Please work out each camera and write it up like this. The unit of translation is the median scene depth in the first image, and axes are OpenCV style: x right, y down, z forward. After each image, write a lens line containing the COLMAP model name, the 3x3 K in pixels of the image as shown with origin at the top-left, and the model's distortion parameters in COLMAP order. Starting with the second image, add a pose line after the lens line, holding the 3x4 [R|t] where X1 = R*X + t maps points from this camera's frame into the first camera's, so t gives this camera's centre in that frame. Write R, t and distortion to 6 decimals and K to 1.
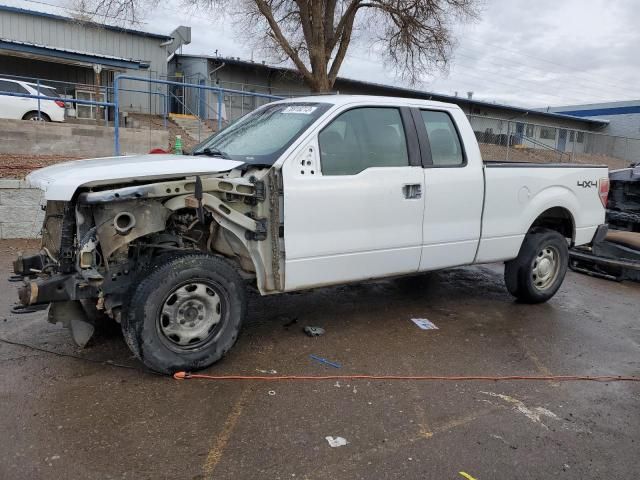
lens RADIAL K [[518.2, 0, 320.0], [0, 518.2, 240.0], [0, 0, 1]] dist [0.032439, -0.002842]
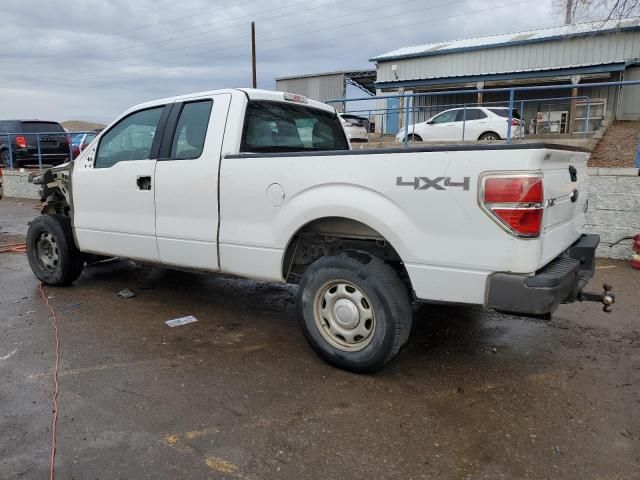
lens RADIAL K [[518.2, 0, 320.0], [0, 518.2, 240.0], [0, 0, 1]] dist [0.032439, -0.002842]
pose [[0.336889, 0.098580, -0.936369, 1.169424], [-0.138492, 0.988875, 0.054281, -0.076712], [0.931303, 0.111393, 0.346794, 0.874166]]
